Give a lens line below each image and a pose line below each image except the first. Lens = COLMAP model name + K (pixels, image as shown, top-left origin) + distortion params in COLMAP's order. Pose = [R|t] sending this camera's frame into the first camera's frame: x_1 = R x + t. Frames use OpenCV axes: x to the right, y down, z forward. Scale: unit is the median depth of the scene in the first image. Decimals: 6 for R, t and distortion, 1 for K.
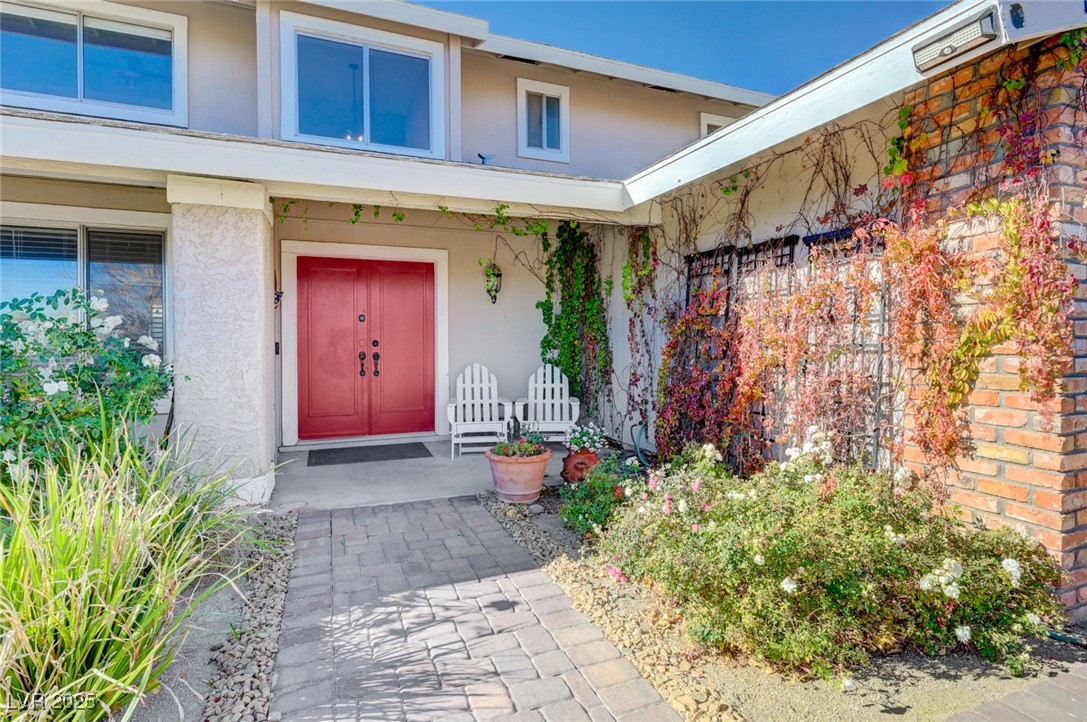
lens RADIAL K [[562.8, 0, 578.1], [0, 562.8, 343.5], [0, 0, 1]] dist [0.003433, 0.000511]
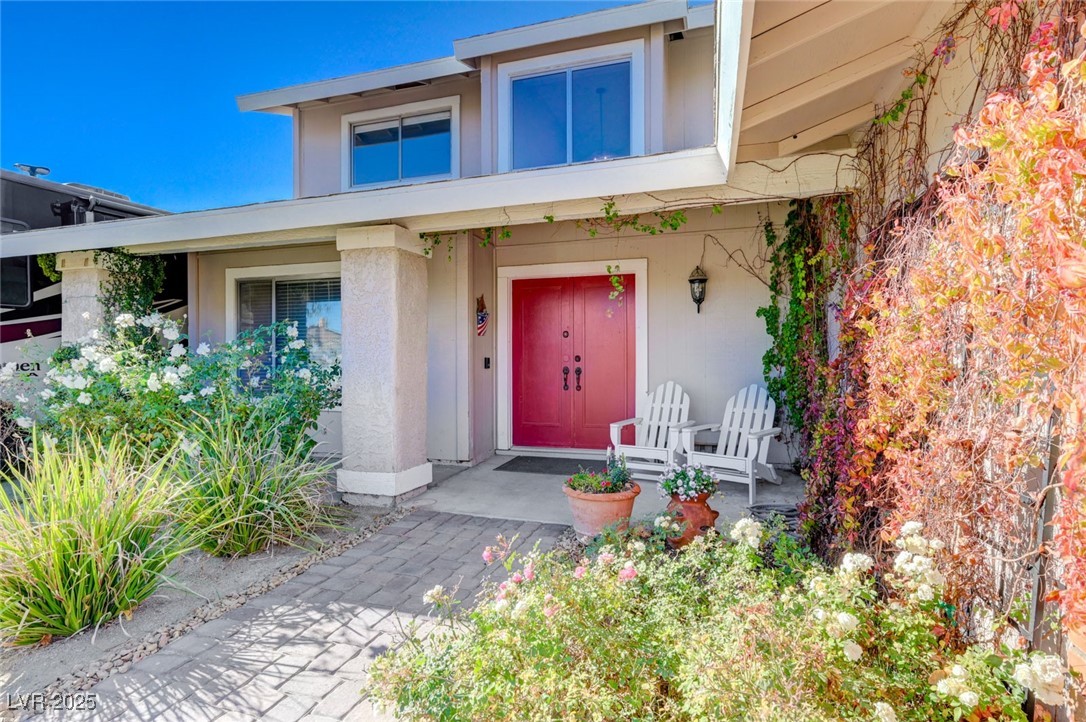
lens RADIAL K [[562.3, 0, 538.6], [0, 562.3, 357.7], [0, 0, 1]] dist [0.003433, 0.000511]
pose [[0.743093, 0.002150, -0.669184, 0.271857], [0.000356, 0.999993, 0.003609, -0.005626], [0.669188, -0.002920, 0.743088, 0.199401]]
